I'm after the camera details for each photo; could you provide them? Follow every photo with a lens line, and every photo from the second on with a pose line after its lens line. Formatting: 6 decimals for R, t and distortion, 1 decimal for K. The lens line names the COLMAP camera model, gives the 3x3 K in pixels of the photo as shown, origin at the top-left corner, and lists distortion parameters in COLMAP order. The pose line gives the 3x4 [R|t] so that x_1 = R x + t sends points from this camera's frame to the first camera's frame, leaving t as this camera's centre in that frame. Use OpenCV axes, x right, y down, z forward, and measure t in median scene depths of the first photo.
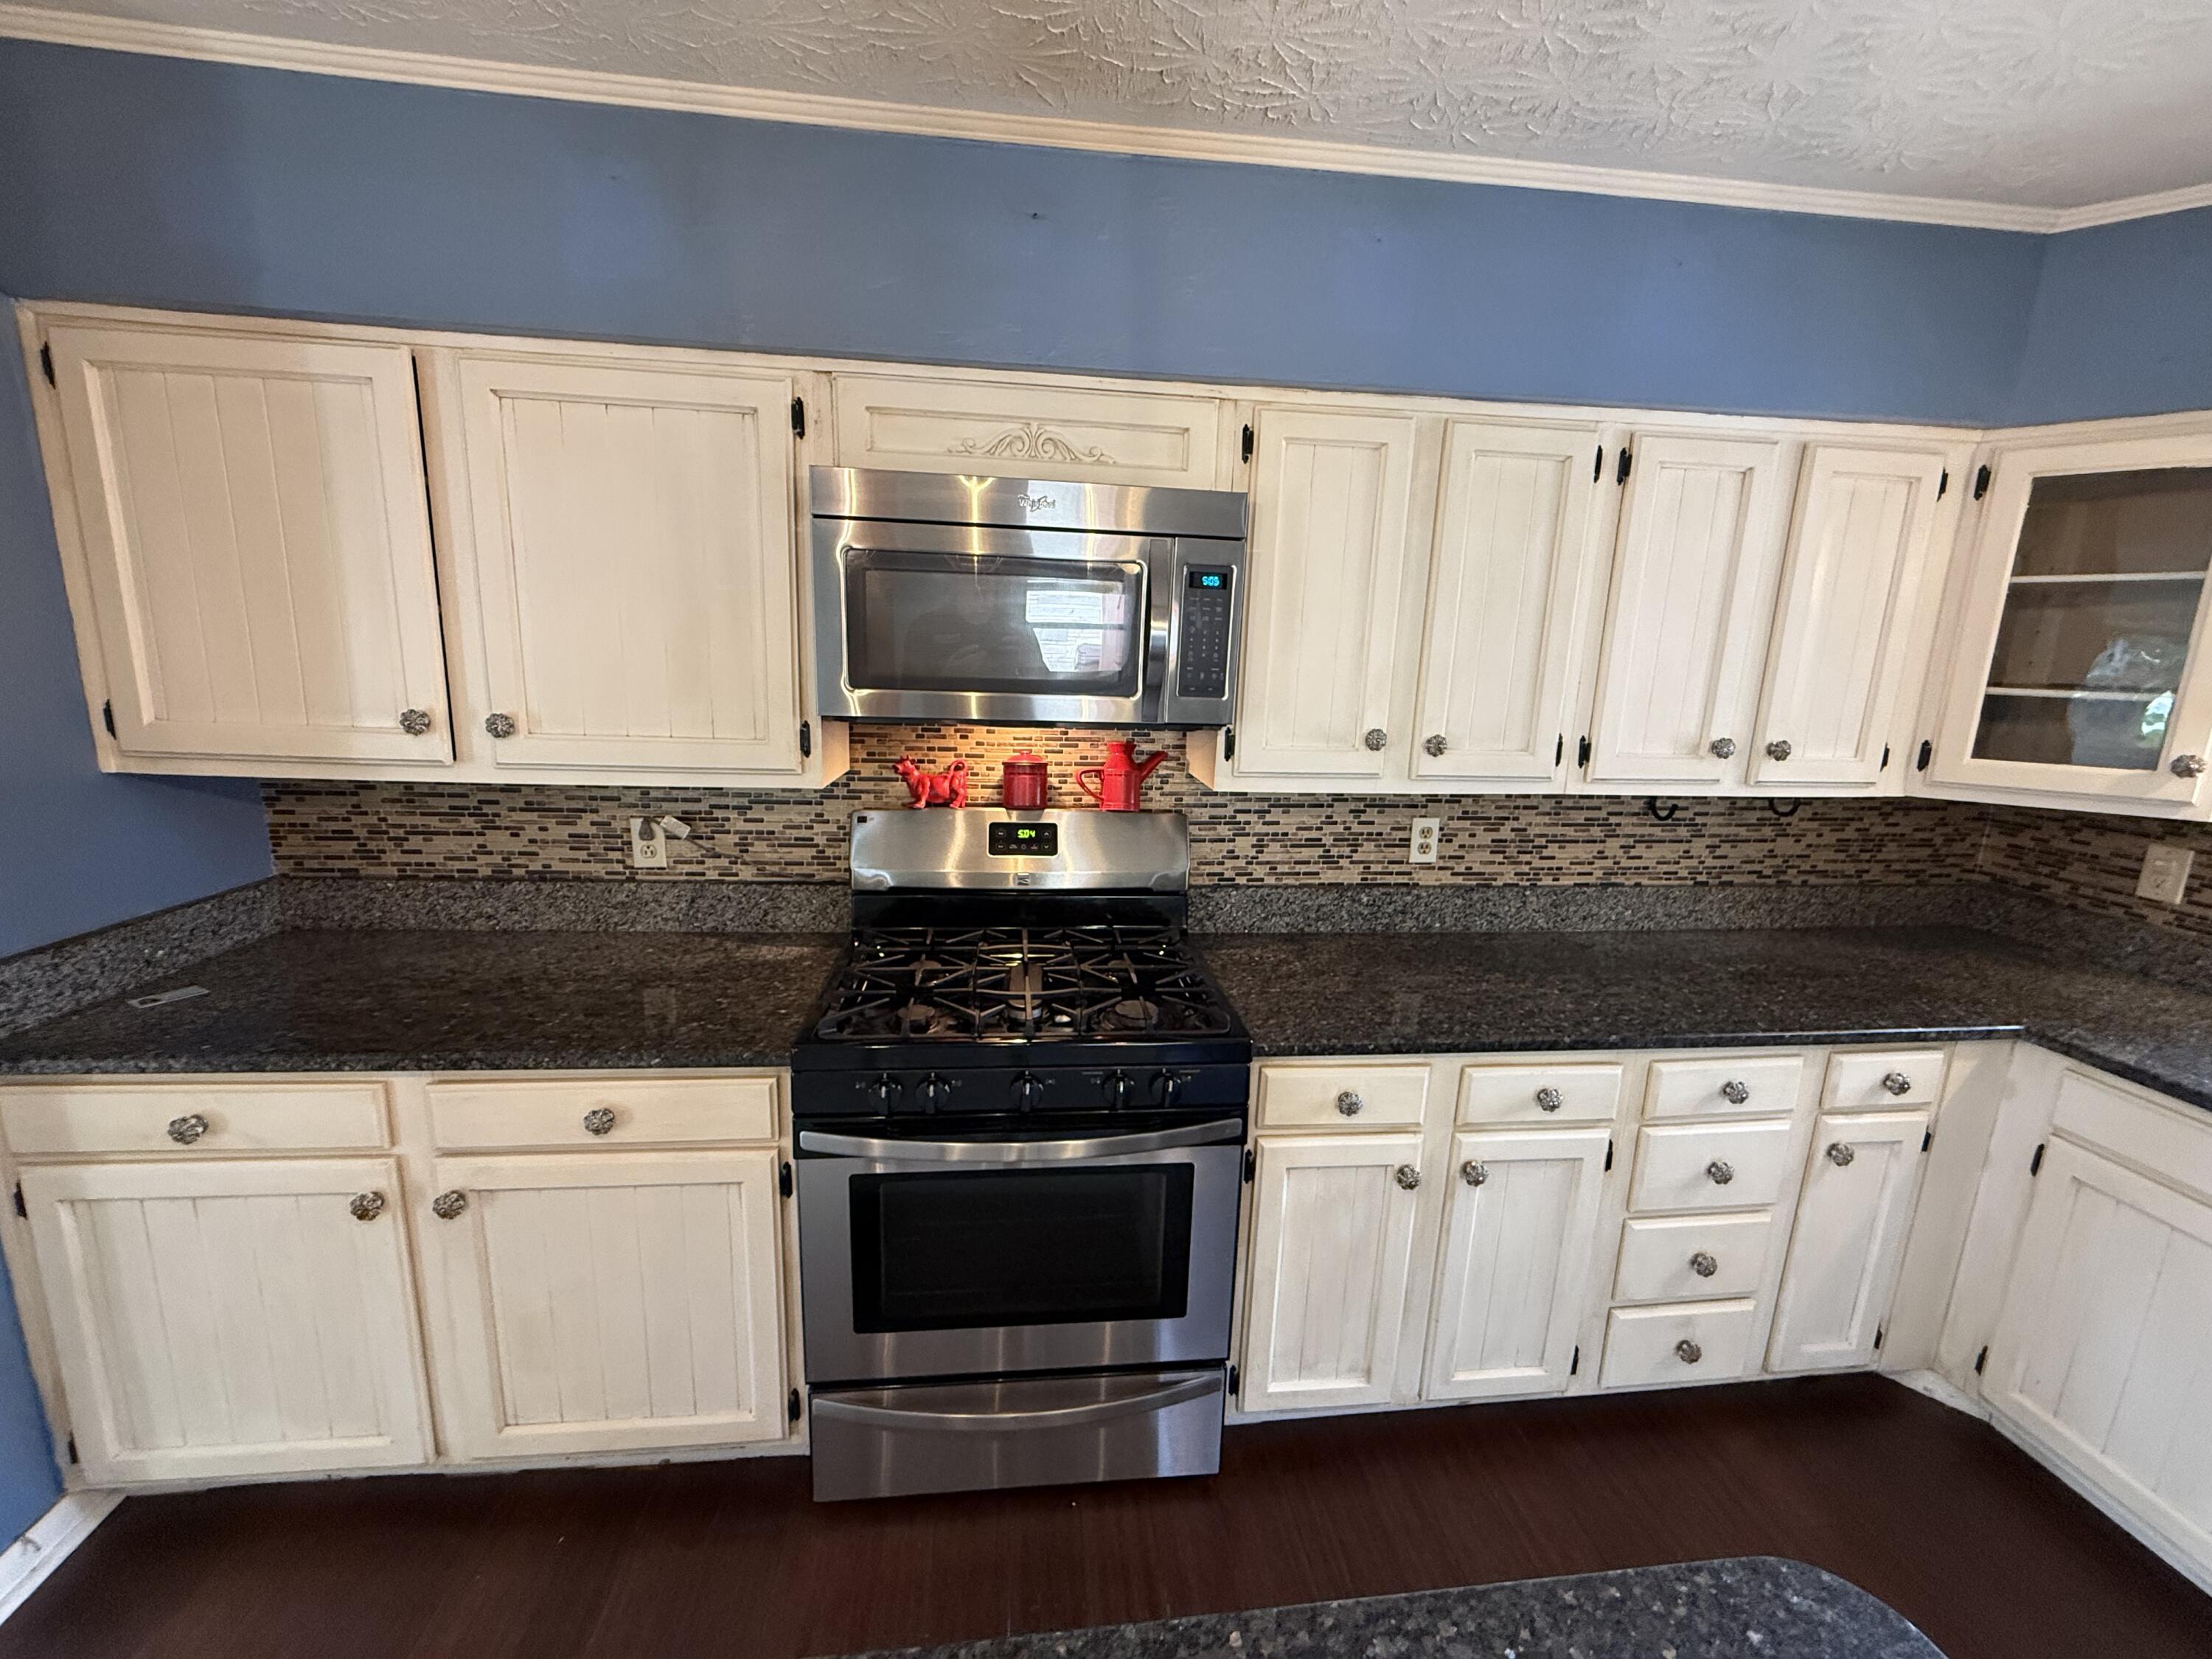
lens RADIAL K [[880.6, 0, 1106.0], [0, 880.6, 829.5], [0, 0, 1]] dist [0.000091, 0.000076]
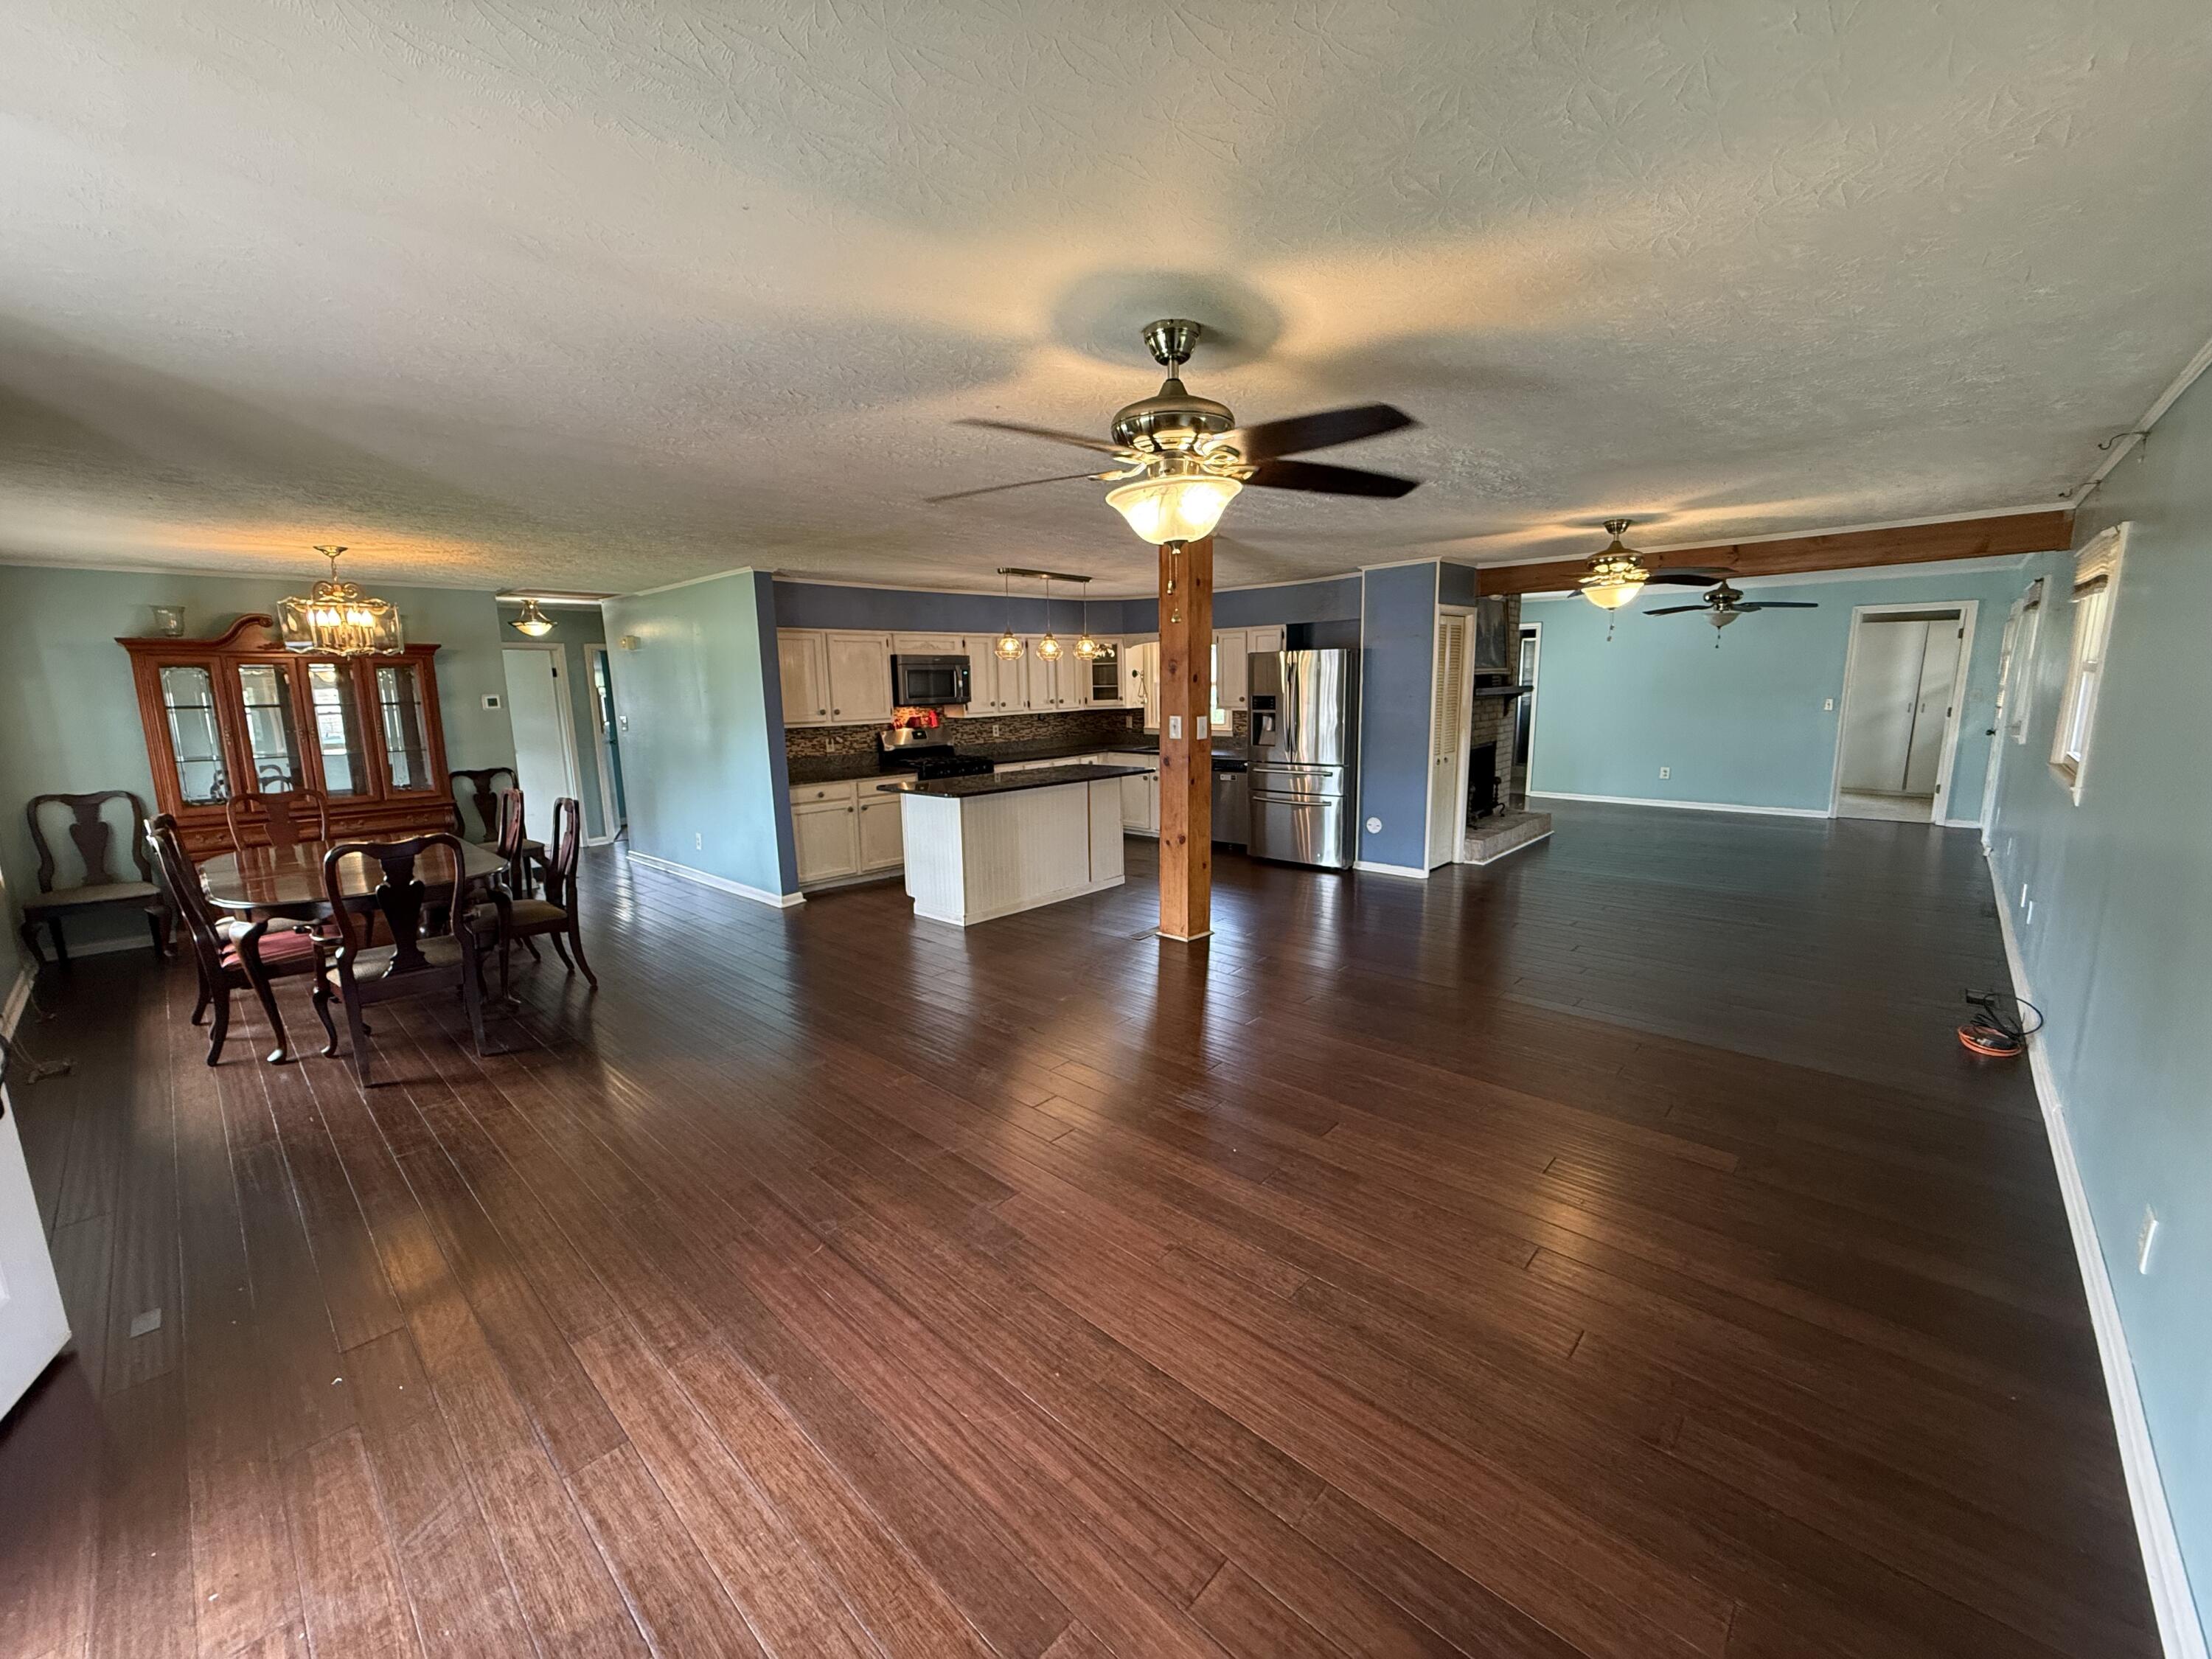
lens RADIAL K [[880.6, 0, 1106.0], [0, 880.6, 829.5], [0, 0, 1]] dist [0.000091, 0.000076]
pose [[0.754430, -0.157967, 0.637088, -2.127129], [0.169438, 0.984581, 0.043482, 0.412082], [-0.634134, 0.075143, 0.769563, -2.673832]]
